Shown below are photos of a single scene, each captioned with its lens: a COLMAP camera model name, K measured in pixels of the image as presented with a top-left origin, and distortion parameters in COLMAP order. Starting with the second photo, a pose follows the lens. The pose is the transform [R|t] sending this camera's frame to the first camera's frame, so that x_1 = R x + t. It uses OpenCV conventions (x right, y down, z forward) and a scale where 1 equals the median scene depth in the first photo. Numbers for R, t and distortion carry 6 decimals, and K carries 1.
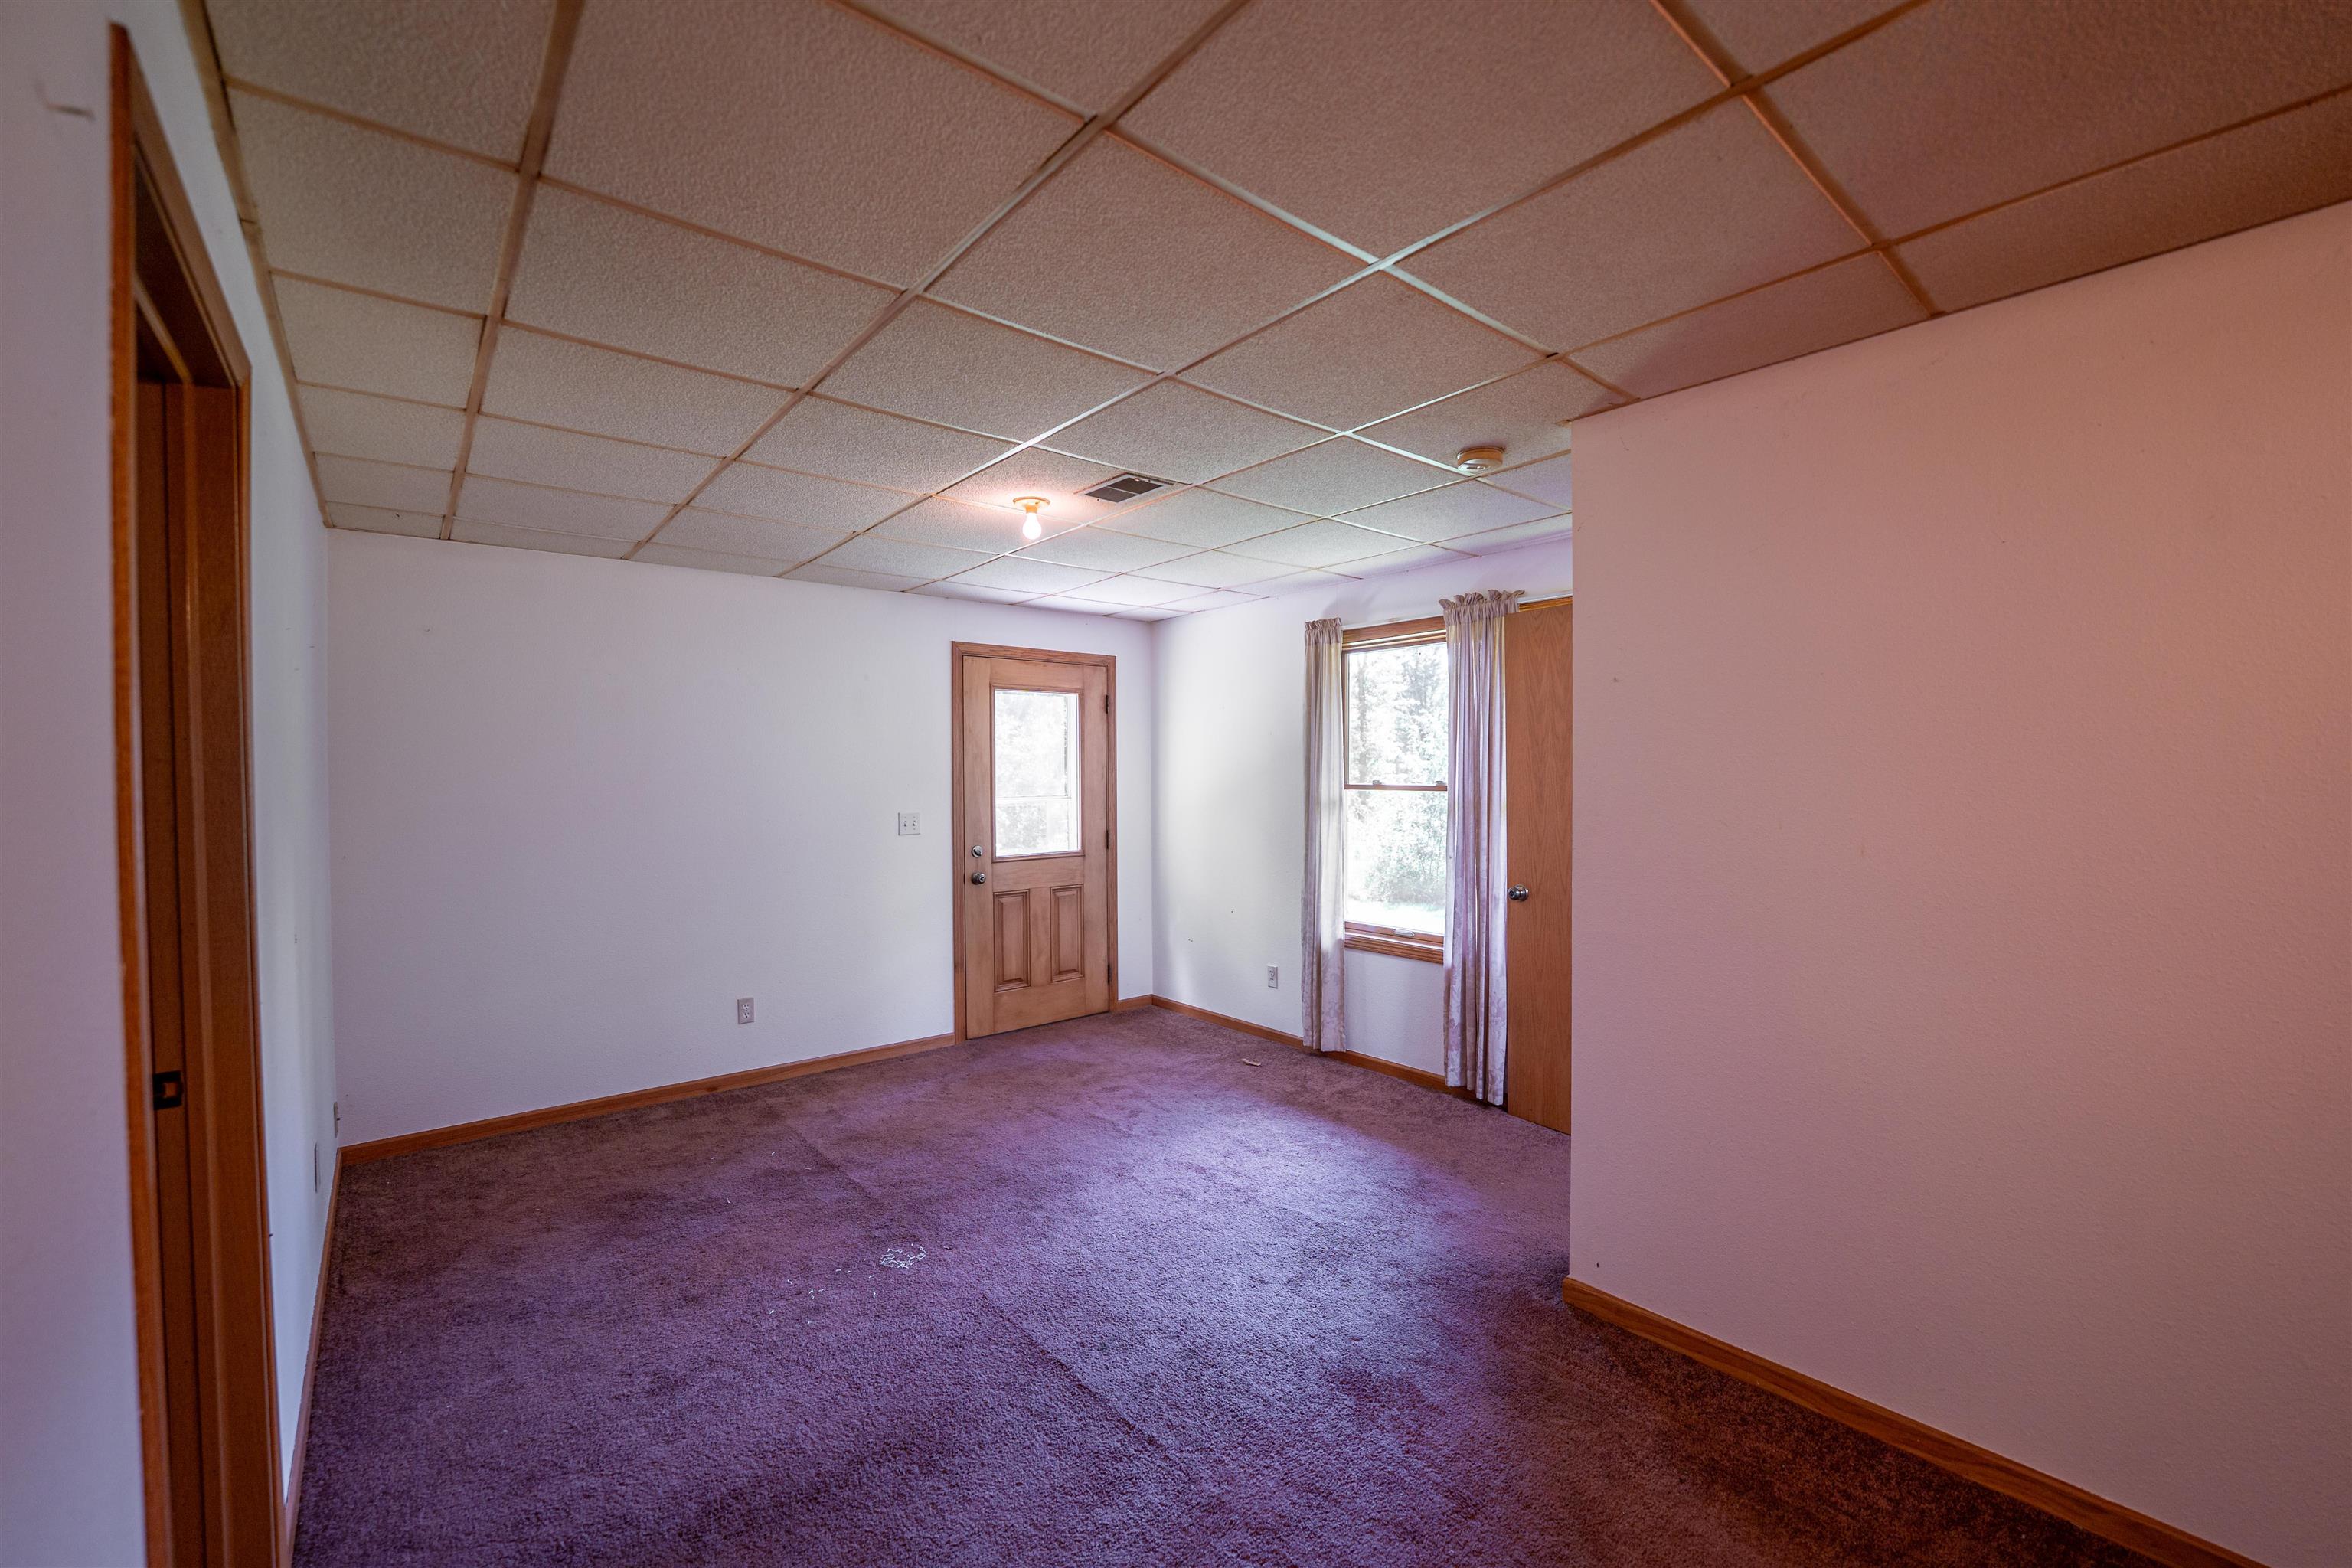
lens RADIAL K [[972.5, 0, 1184.7], [0, 972.5, 779.1], [0, 0, 1]] dist [-0.028527, 0.003653]
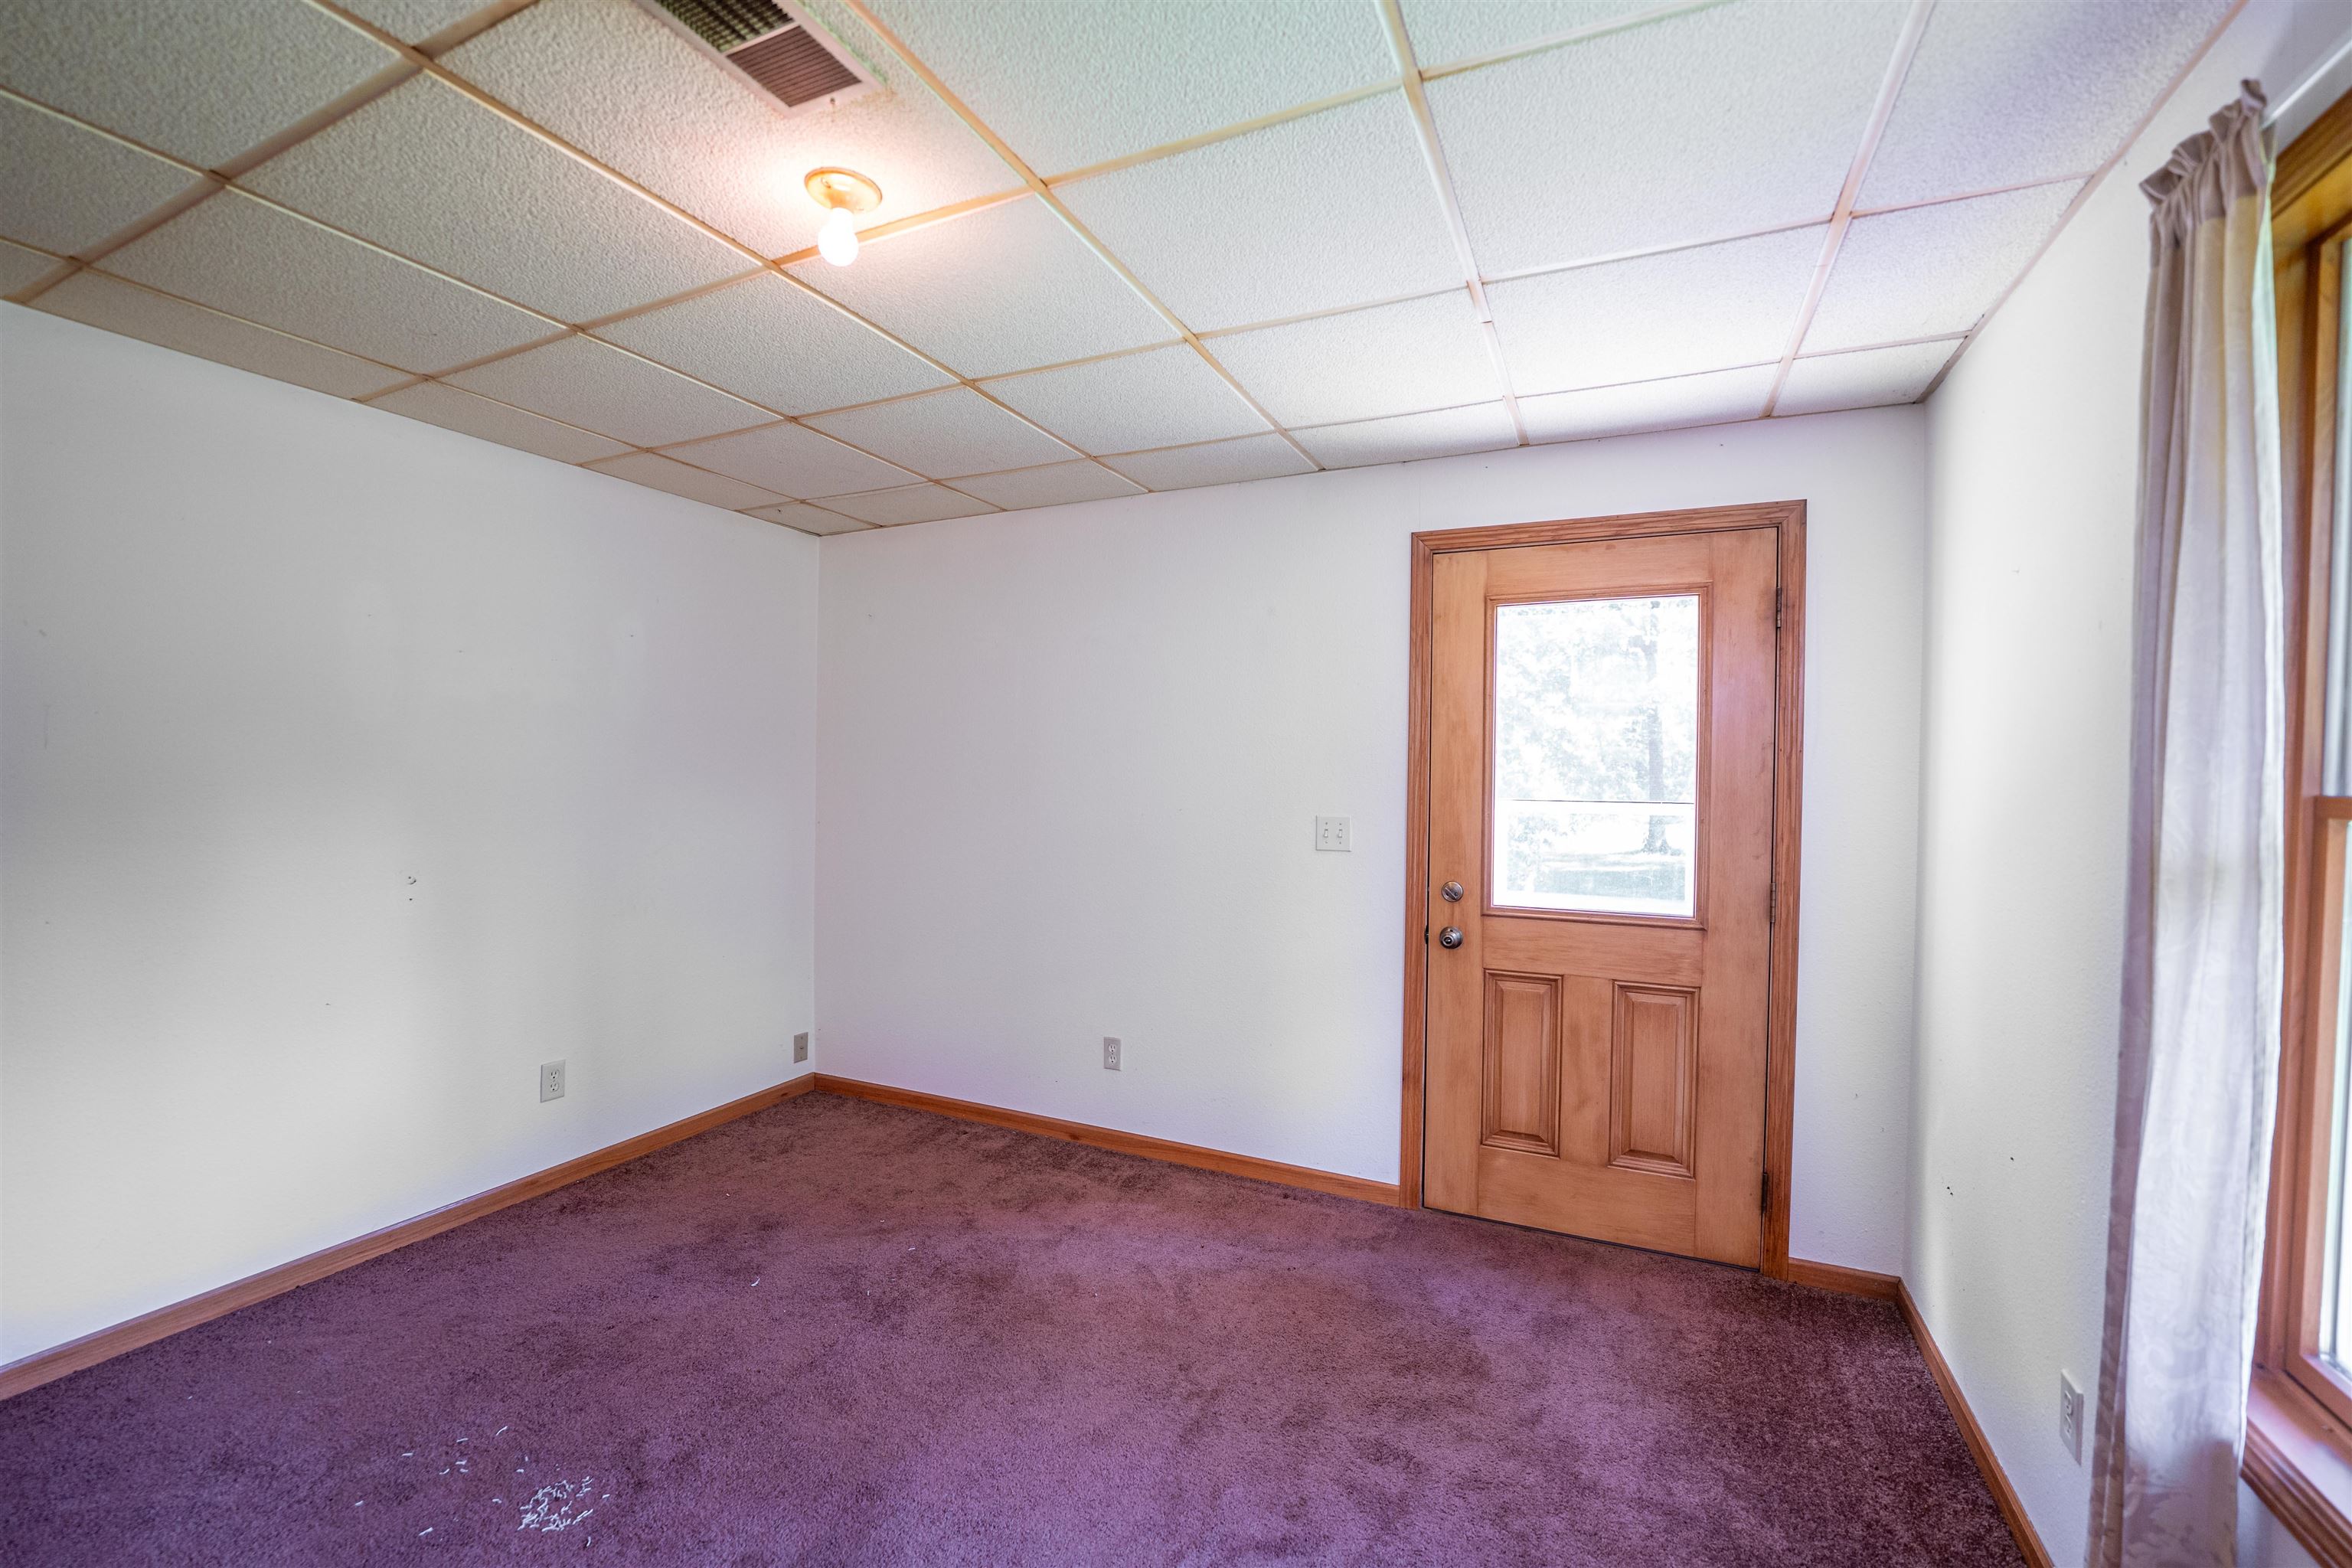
lens RADIAL K [[972.5, 0, 1165.1], [0, 972.5, 775.8], [0, 0, 1]] dist [-0.028527, 0.003653]
pose [[0.414180, 0.027275, -0.909786, 0.232665], [-0.015602, 0.999617, 0.022865, -0.004602], [0.910061, 0.004724, 0.414447, 0.596080]]
